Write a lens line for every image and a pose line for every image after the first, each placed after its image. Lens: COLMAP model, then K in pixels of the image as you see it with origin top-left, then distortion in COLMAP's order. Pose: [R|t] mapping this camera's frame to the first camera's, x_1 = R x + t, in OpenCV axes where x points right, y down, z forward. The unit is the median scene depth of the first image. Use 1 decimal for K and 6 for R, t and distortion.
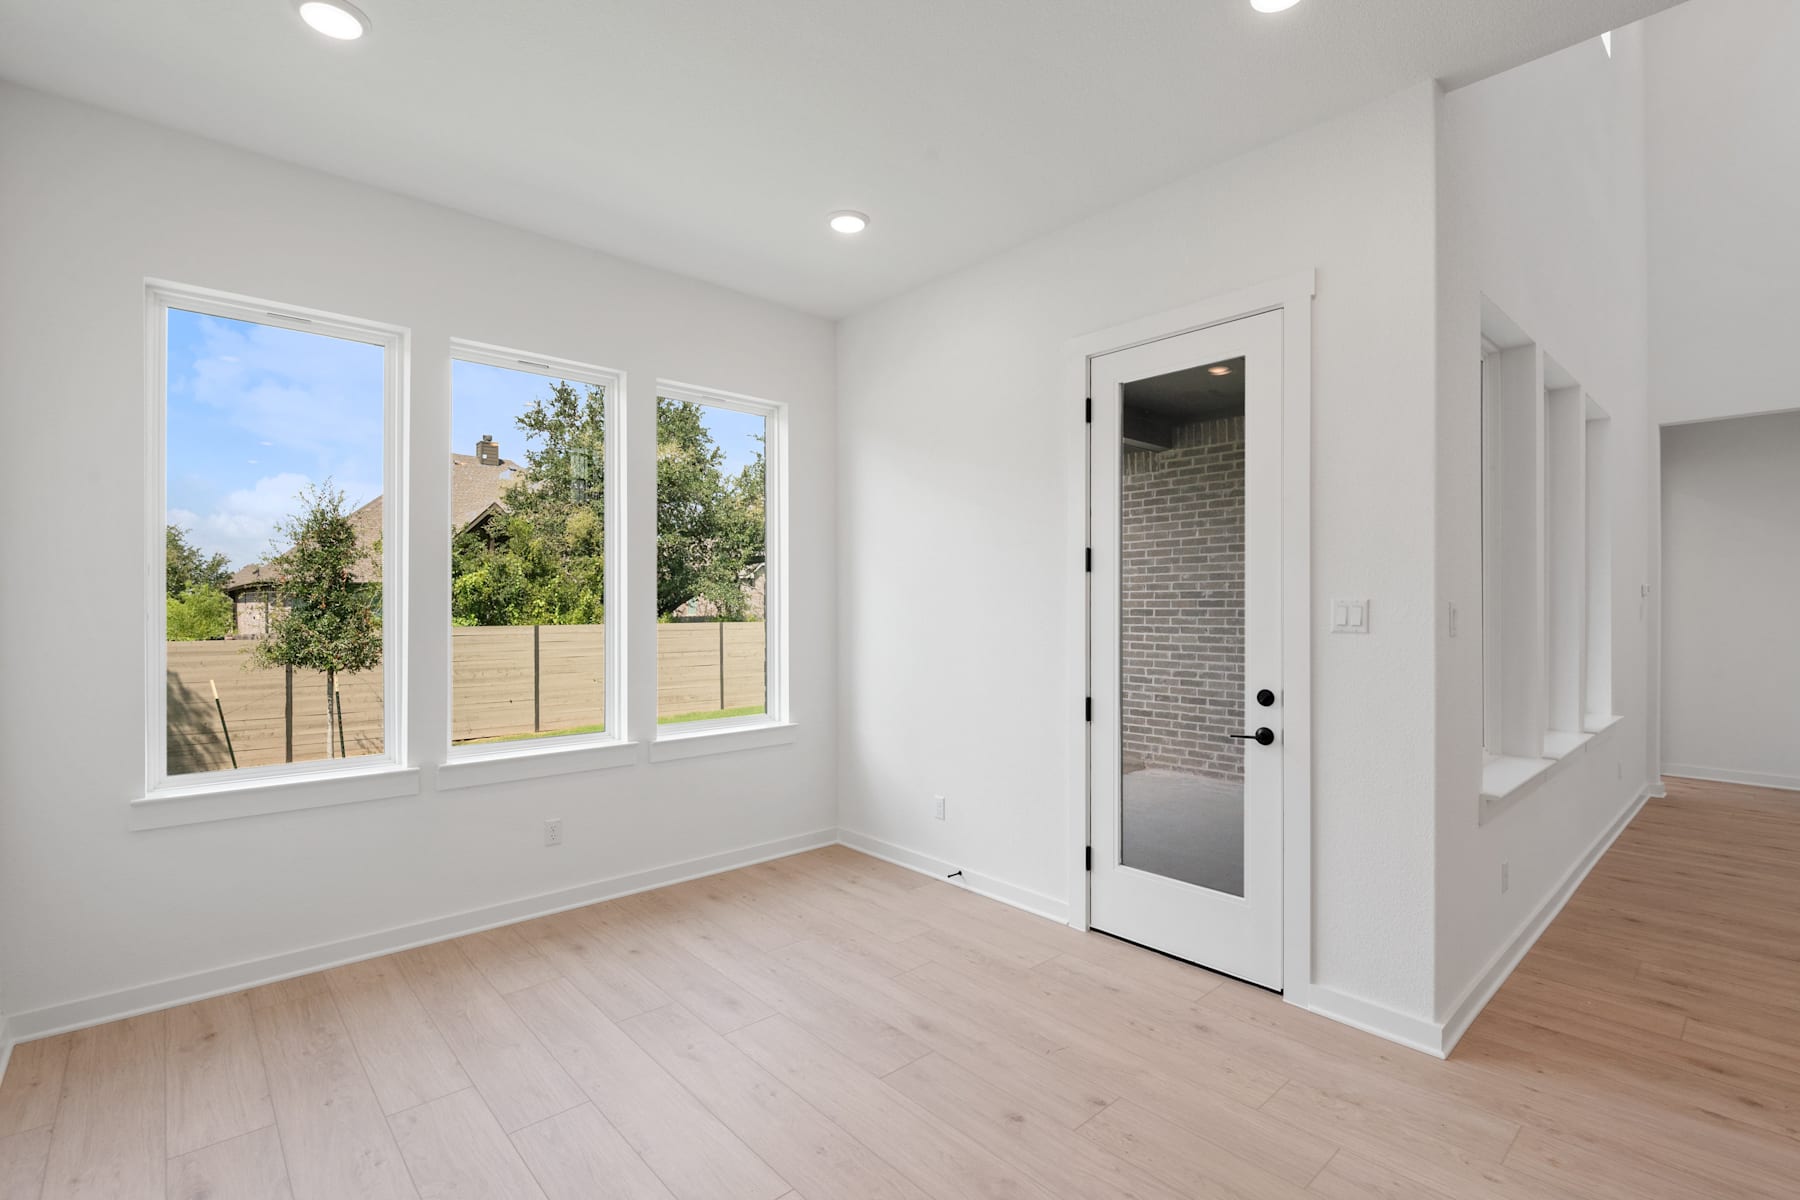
lens RADIAL K [[813.6, 0, 899.4], [0, 813.6, 604.0], [0, 0, 1]] dist [0.001980, -0.008195]
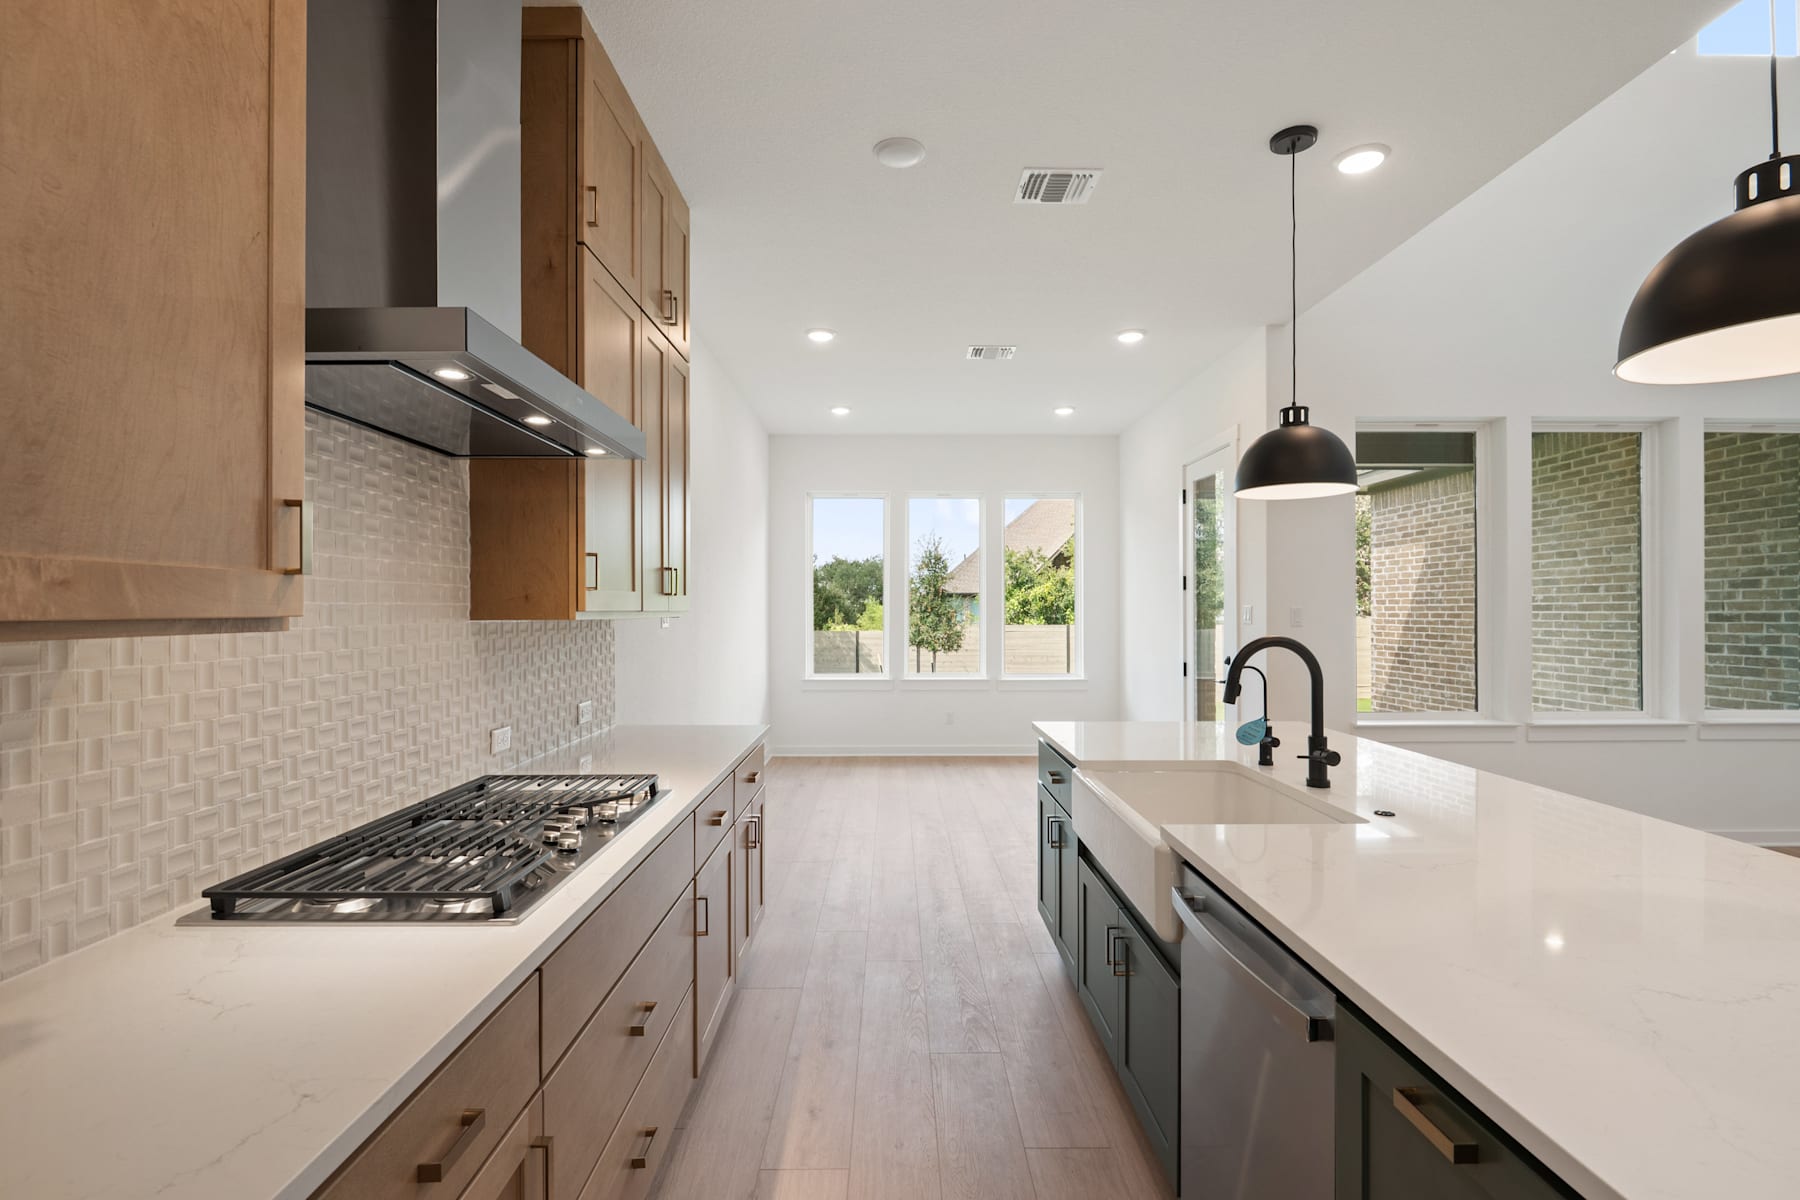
lens RADIAL K [[813.6, 0, 899.4], [0, 813.6, 604.0], [0, 0, 1]] dist [0.001980, -0.008195]
pose [[0.743789, -0.005133, -0.668395, 0.653102], [0.001223, 0.999979, -0.006318, 0.000735], [0.668414, 0.003882, 0.743780, -0.481660]]
